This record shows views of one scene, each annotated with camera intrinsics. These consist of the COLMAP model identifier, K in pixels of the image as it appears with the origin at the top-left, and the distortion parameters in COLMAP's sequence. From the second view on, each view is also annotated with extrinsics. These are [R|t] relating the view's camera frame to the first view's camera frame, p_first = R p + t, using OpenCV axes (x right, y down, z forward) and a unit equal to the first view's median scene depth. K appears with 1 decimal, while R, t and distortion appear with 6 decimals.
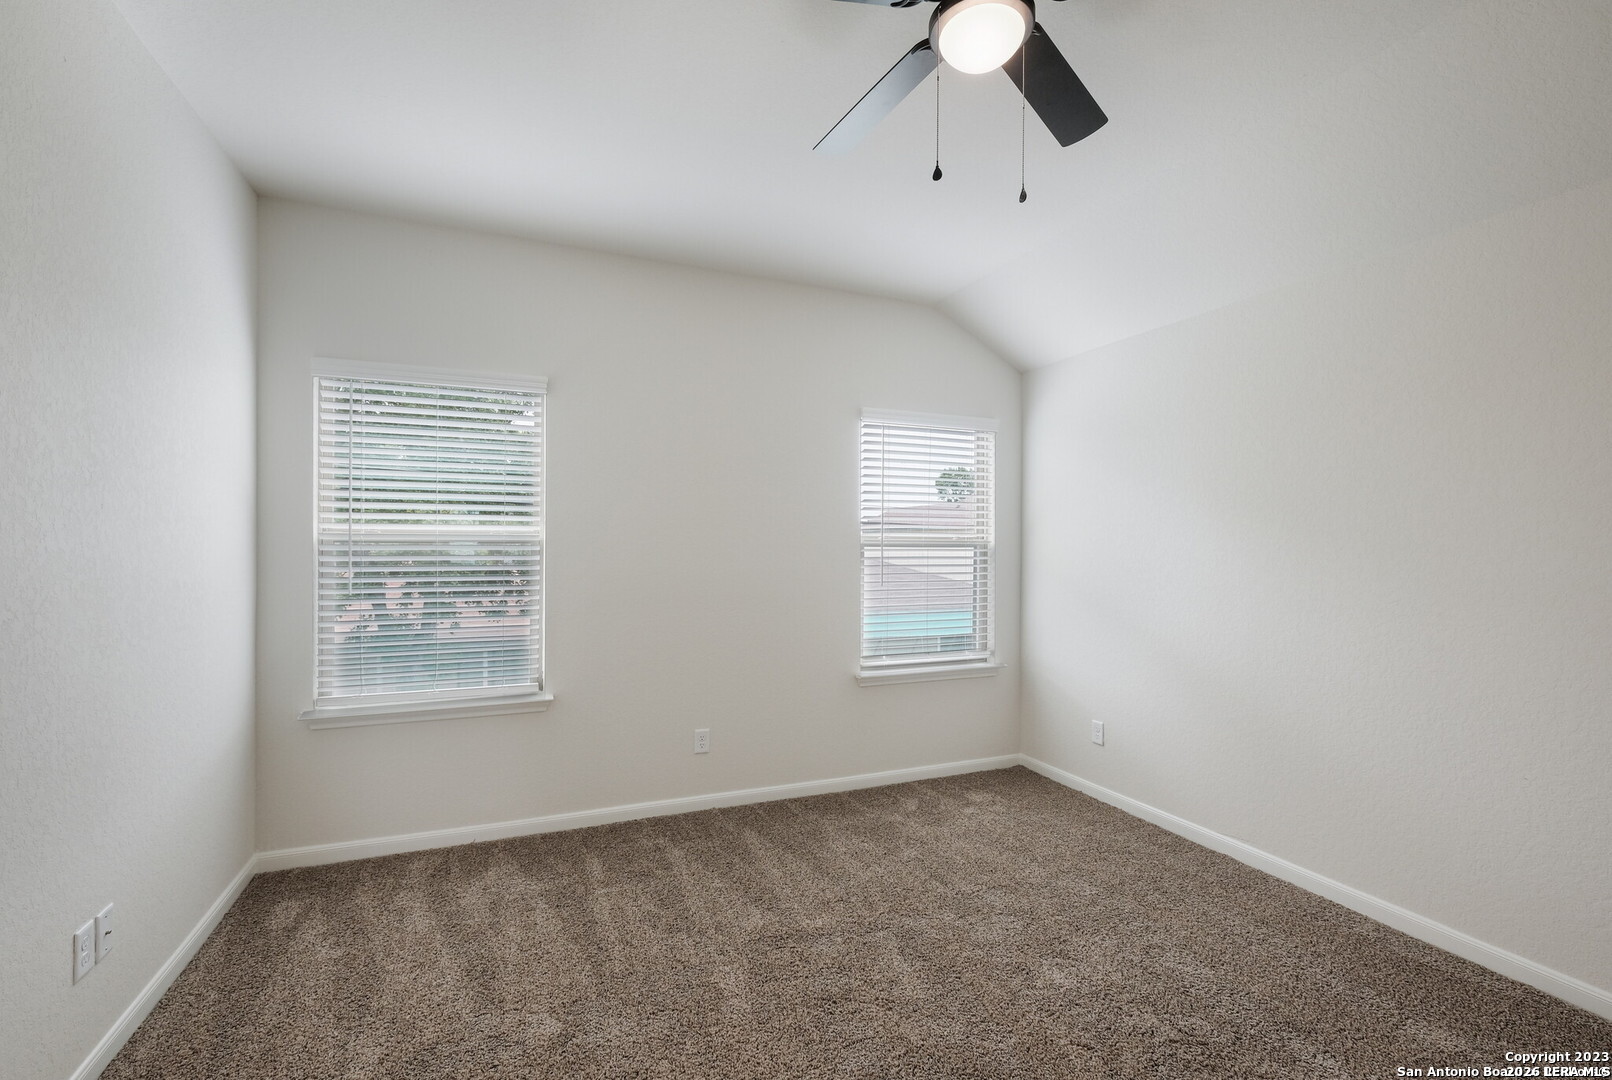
lens RADIAL K [[699.5, 0, 806.1], [0, 699.5, 547.7], [0, 0, 1]] dist [-0.001240, -0.000799]
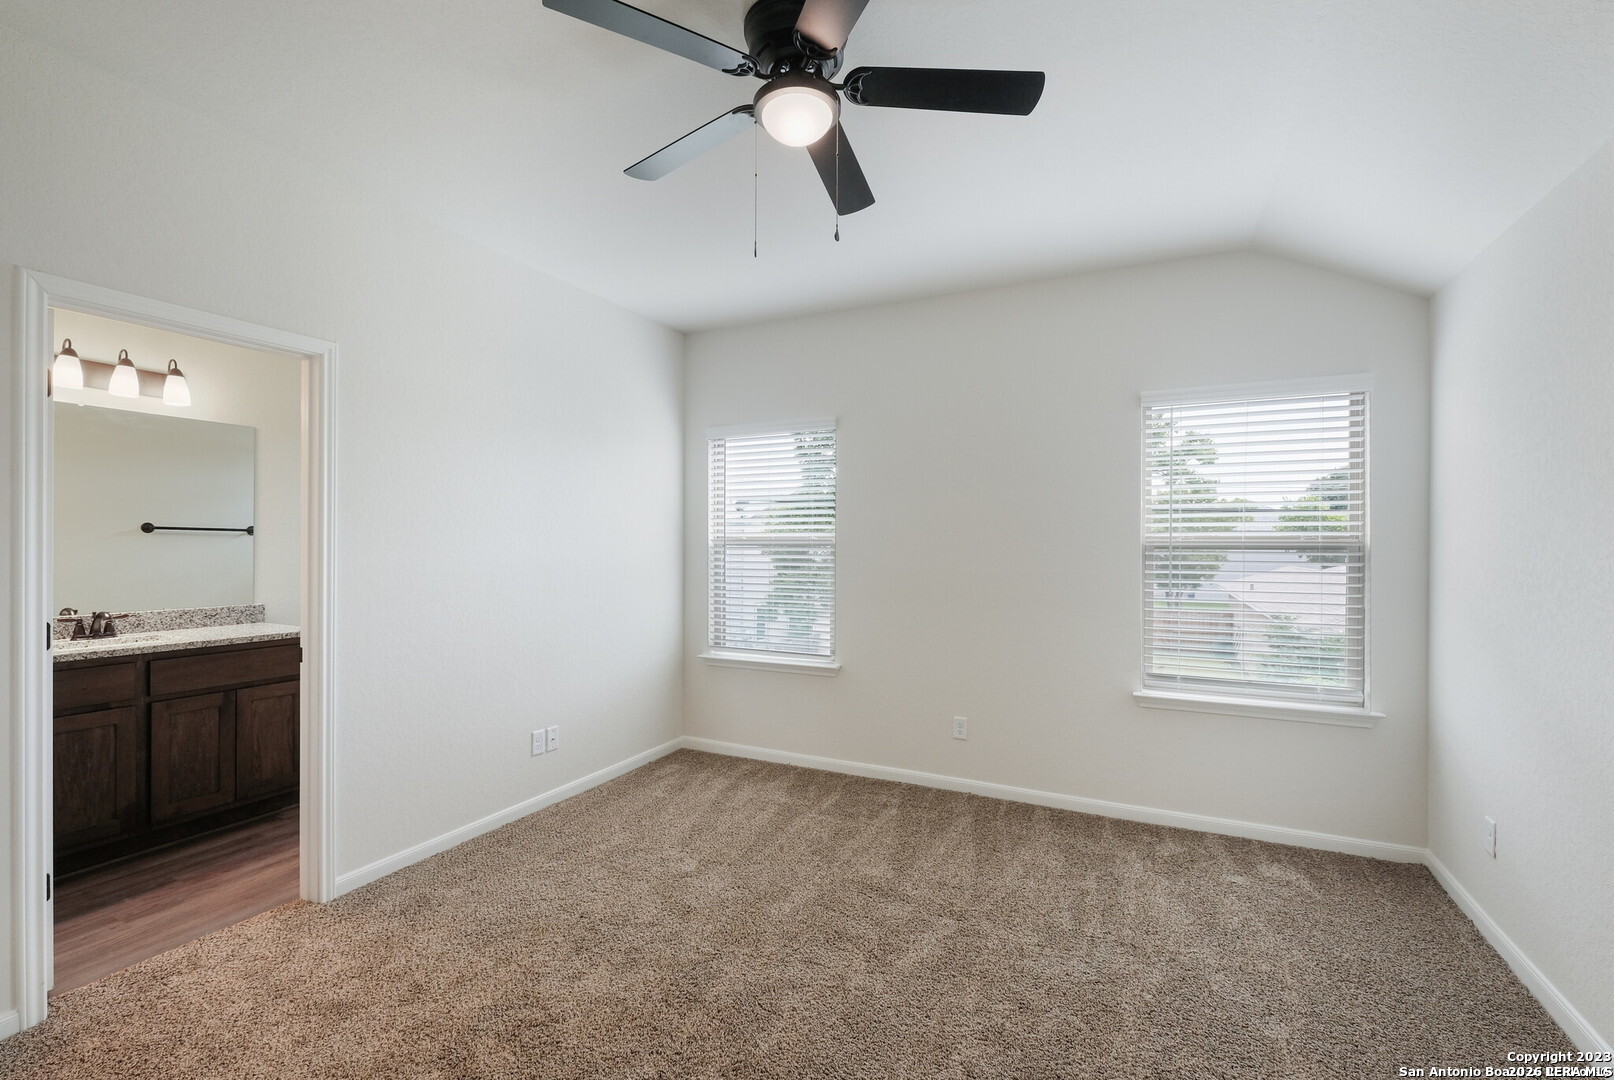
lens RADIAL K [[694.6, 0, 803.9], [0, 694.6, 544.6], [0, 0, 1]] dist [0.001363, 0.000257]
pose [[0.664385, -0.004296, -0.747378, 0.582027], [-0.002038, 0.999969, -0.007559, 0.000498], [0.747387, 0.006546, 0.664356, 0.117128]]
